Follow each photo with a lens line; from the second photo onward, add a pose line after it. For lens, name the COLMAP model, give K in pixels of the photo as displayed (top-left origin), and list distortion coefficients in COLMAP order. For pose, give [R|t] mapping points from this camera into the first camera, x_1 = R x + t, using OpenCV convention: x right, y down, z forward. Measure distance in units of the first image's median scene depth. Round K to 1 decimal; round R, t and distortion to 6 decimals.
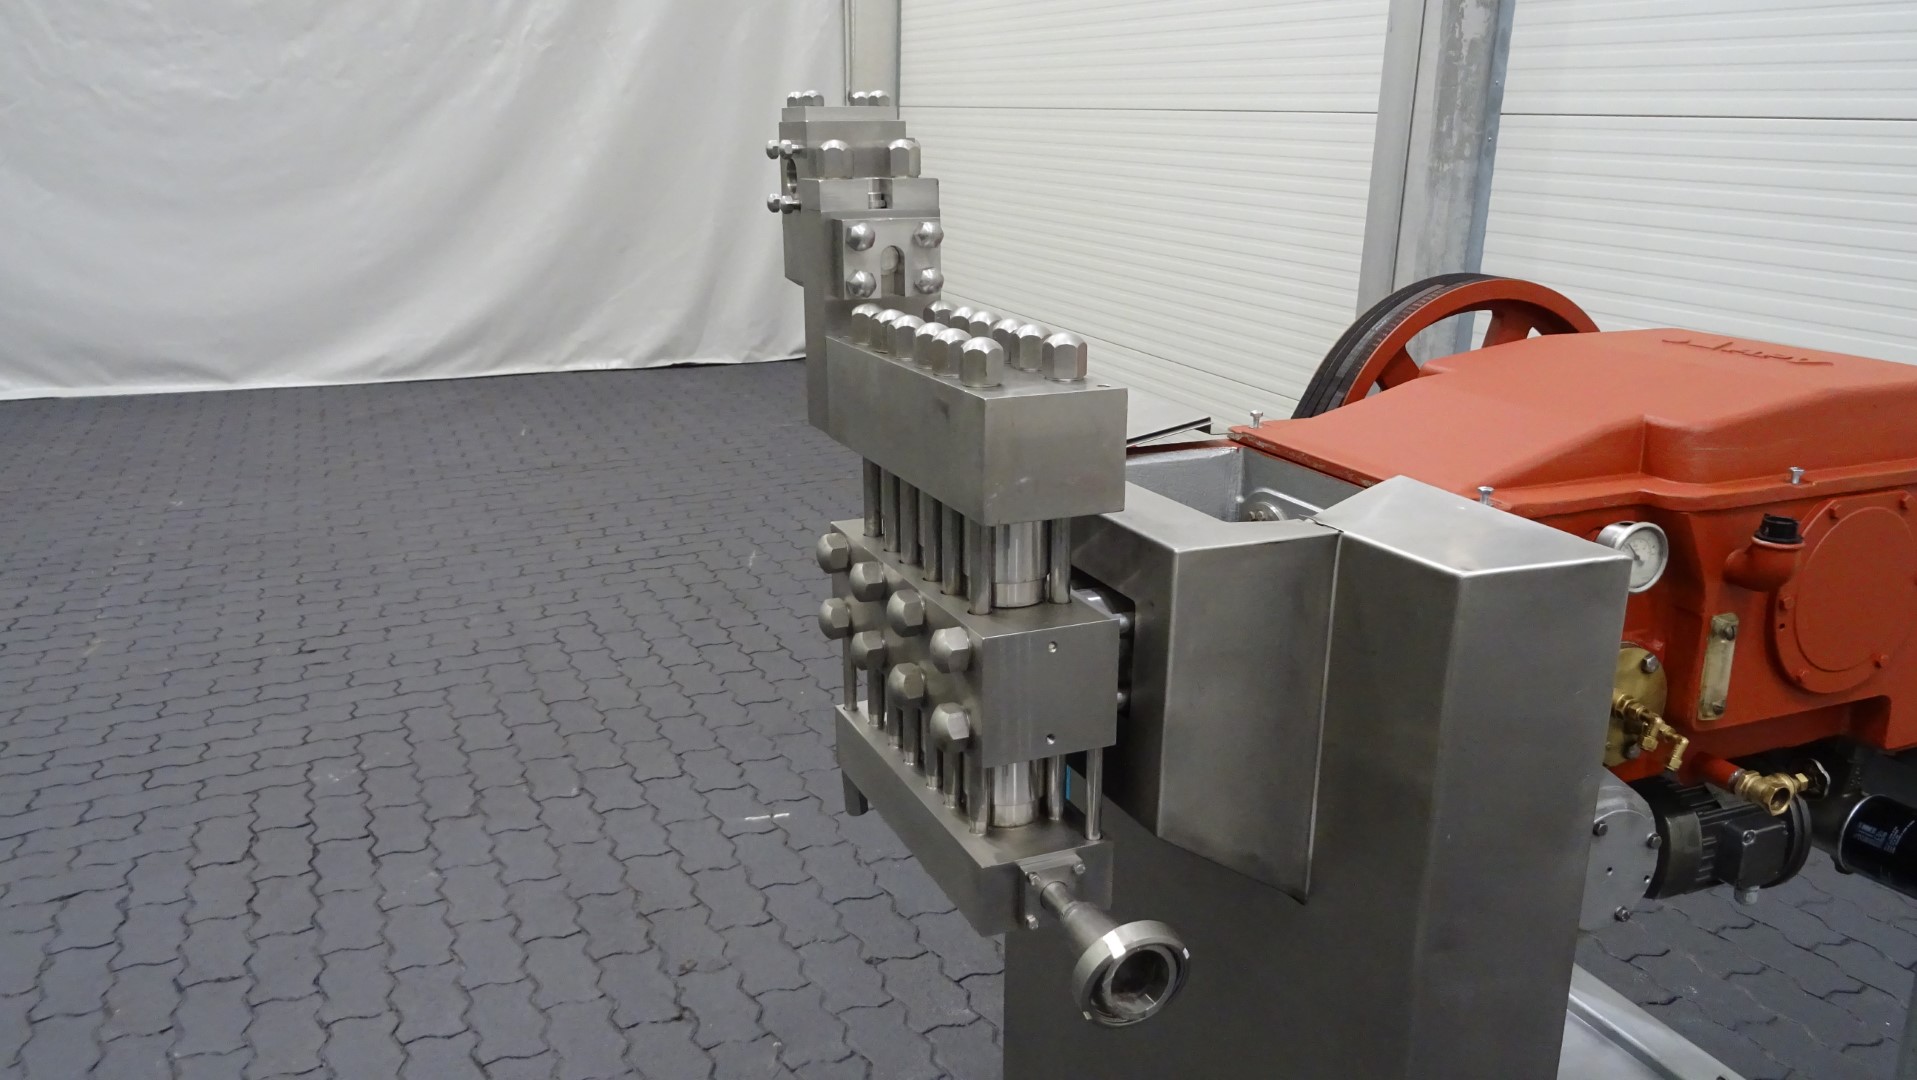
lens RADIAL K [[1463.1, 0, 961.2], [0, 1463.1, 539.7], [0, 0, 1]] dist [-0.025029, 0.000757]
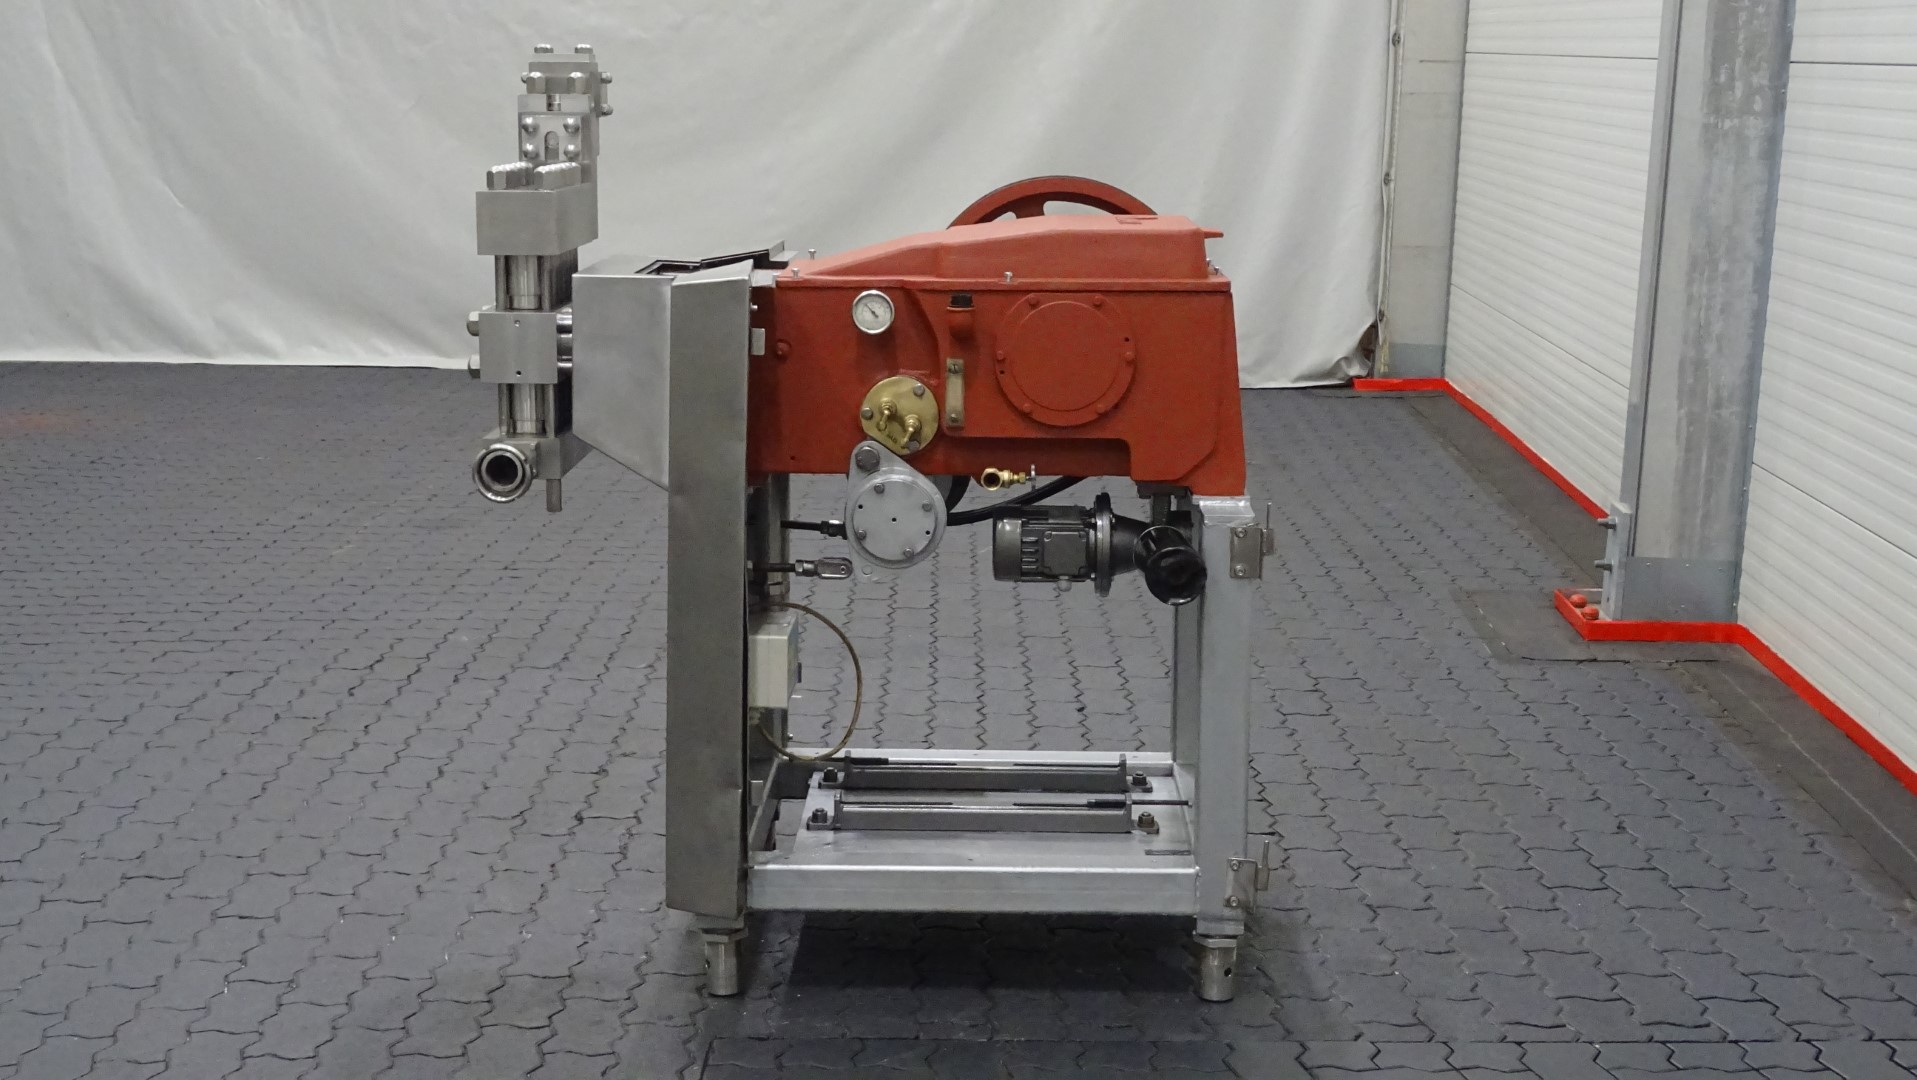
lens RADIAL K [[2740.3, 0, 956.8], [0, 2740.3, 543.1], [0, 0, 1]] dist [-0.038618, 0.000000]
pose [[0.902494, 0.077766, -0.423624, 0.623901], [-0.123687, 0.988931, -0.081962, 0.171321], [0.412561, 0.126367, 0.902123, -0.586708]]
